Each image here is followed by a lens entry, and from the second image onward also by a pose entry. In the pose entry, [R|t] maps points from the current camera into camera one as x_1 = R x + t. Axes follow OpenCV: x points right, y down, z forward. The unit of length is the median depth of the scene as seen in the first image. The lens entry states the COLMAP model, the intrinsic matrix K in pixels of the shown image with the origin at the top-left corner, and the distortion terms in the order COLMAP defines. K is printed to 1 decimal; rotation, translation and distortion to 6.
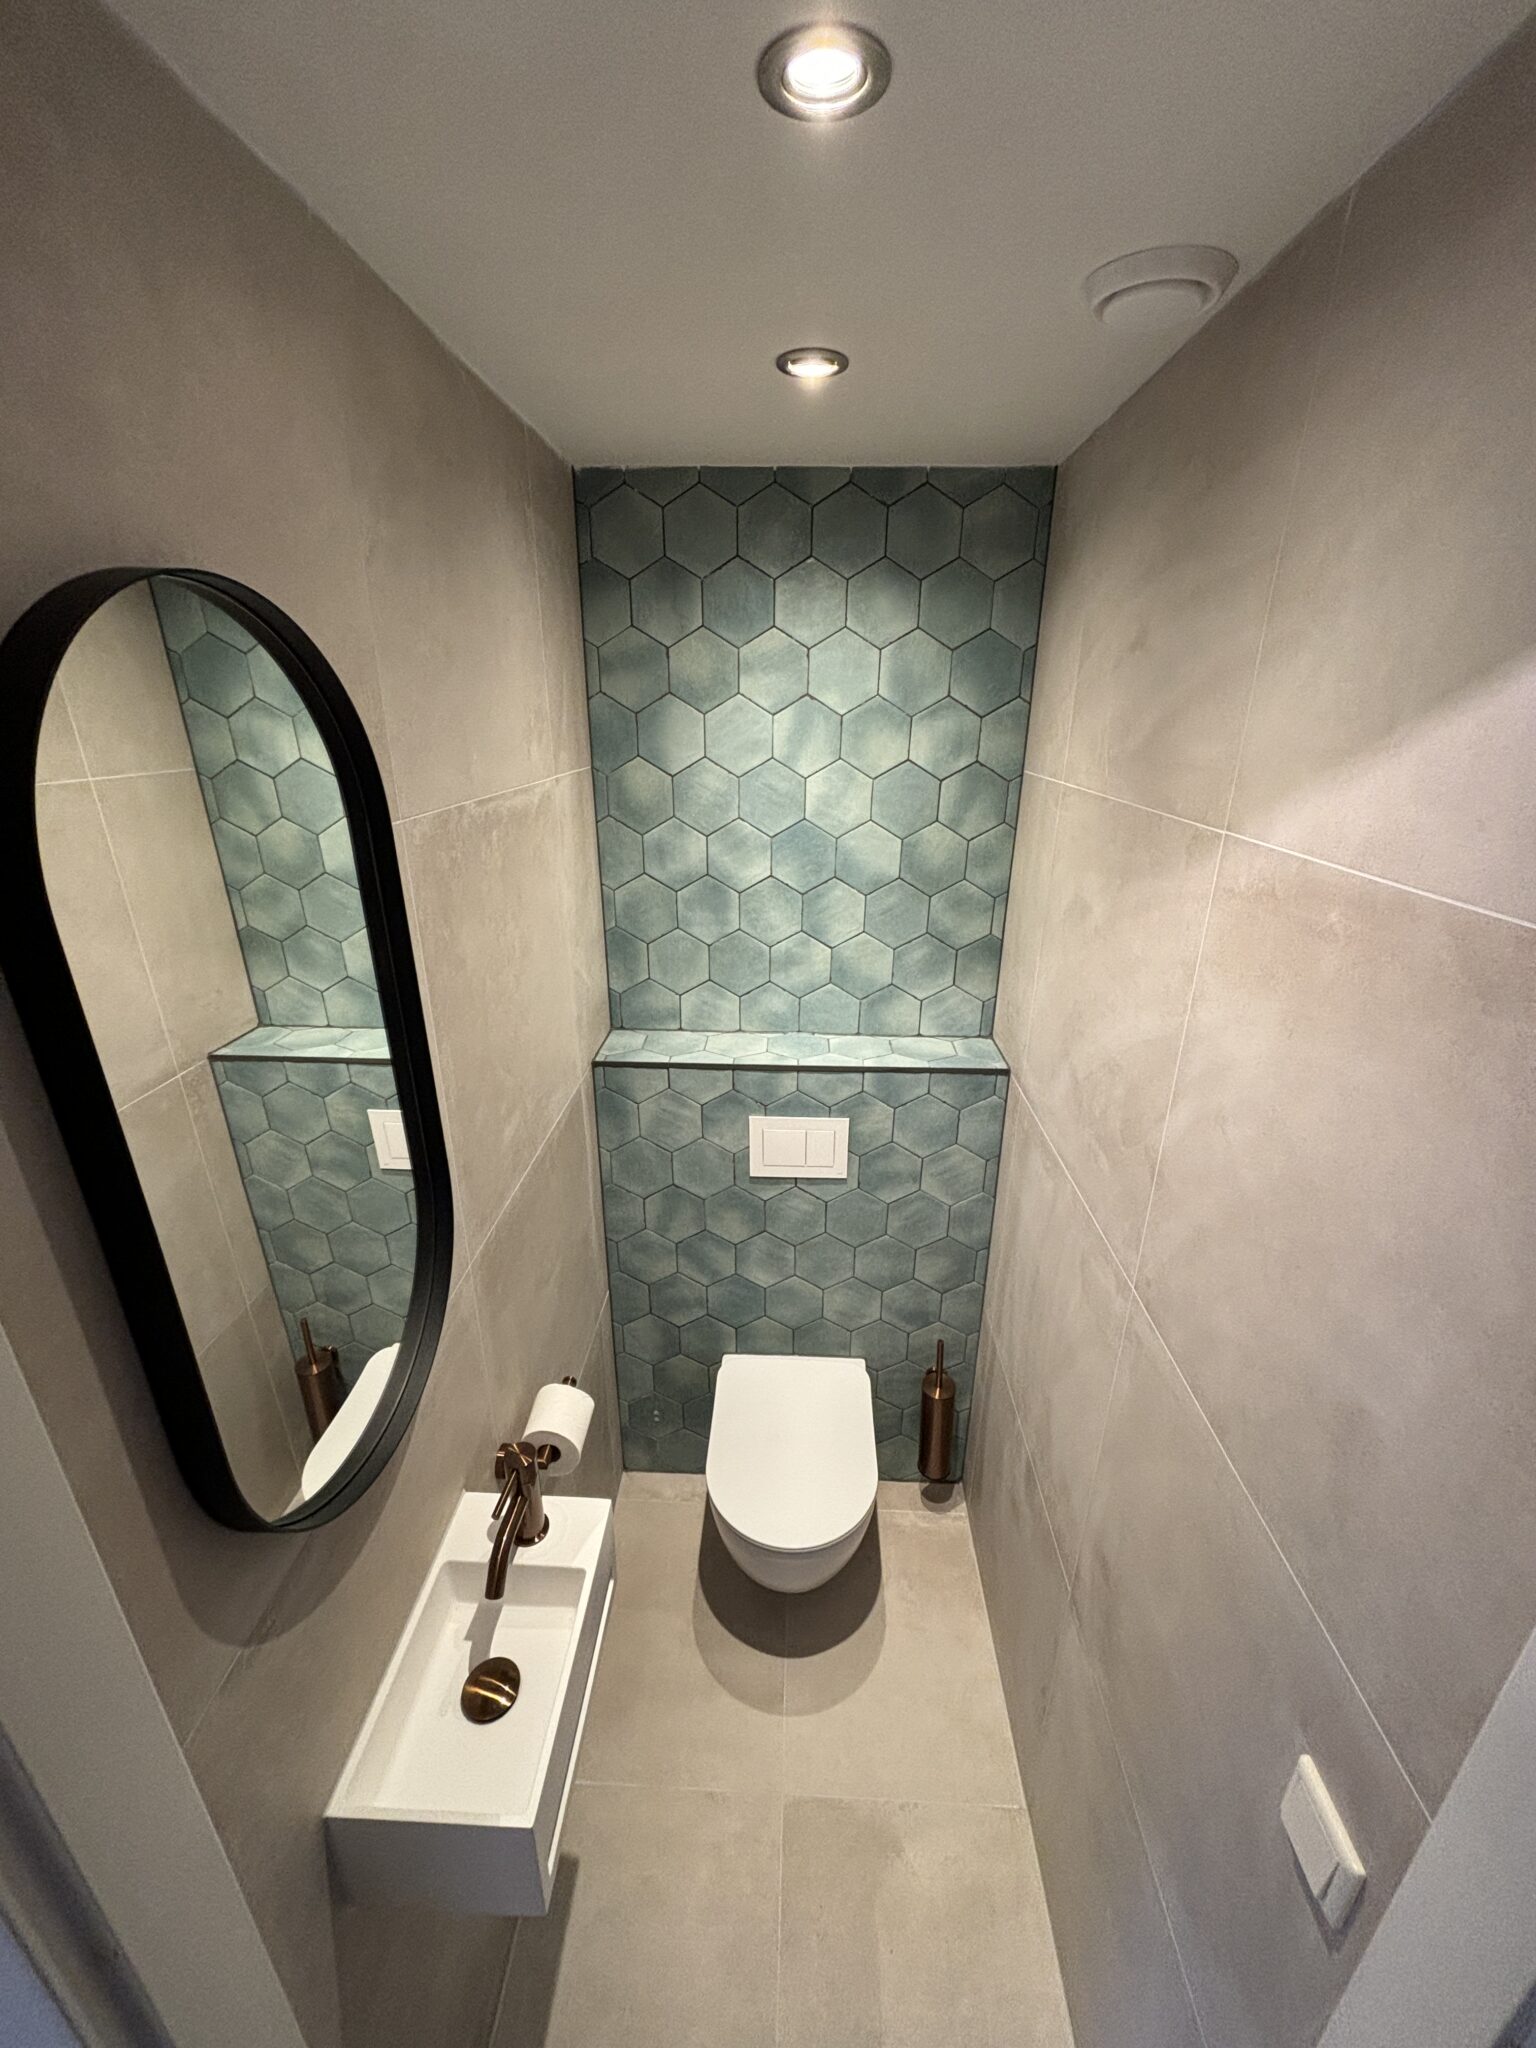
lens RADIAL K [[823.0, 0, 773.4], [0, 823.0, 1016.7], [0, 0, 1]] dist [-0.001857, 0.000263]
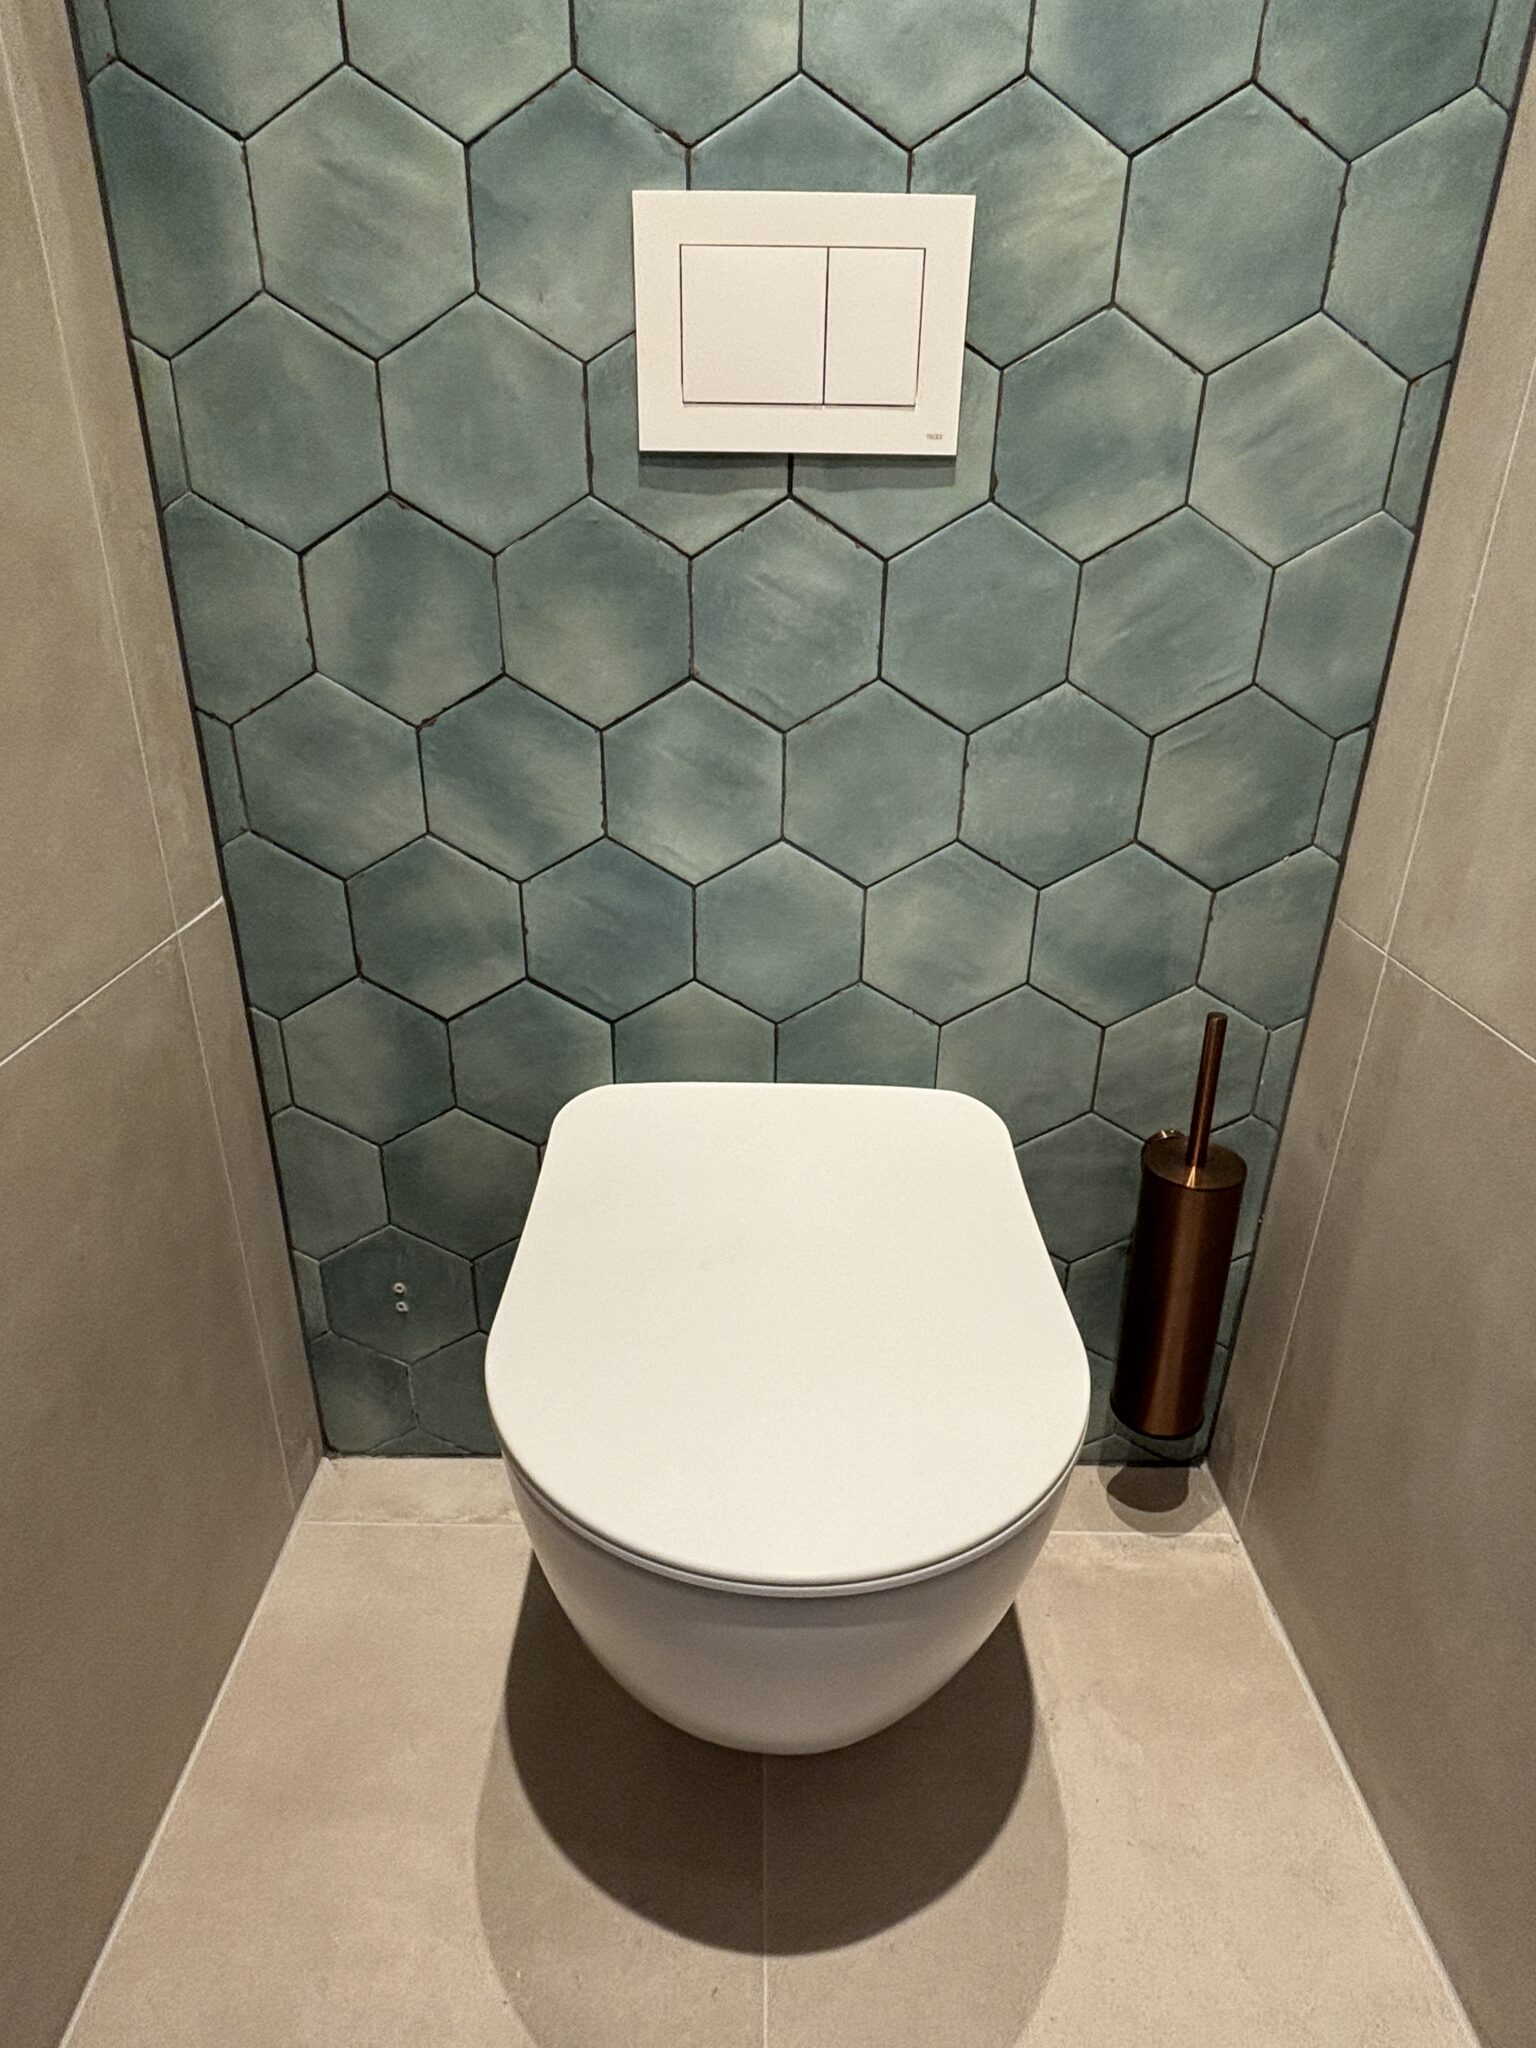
lens RADIAL K [[1167.6, 0, 765.0], [0, 1167.6, 1030.4], [0, 0, 1]] dist [0.018658, -0.002536]
pose [[0.999034, -0.006048, 0.043517, -0.002575], [0.003255, 0.997947, 0.063961, 0.372943], [-0.043814, -0.063757, 0.997003, 0.537129]]
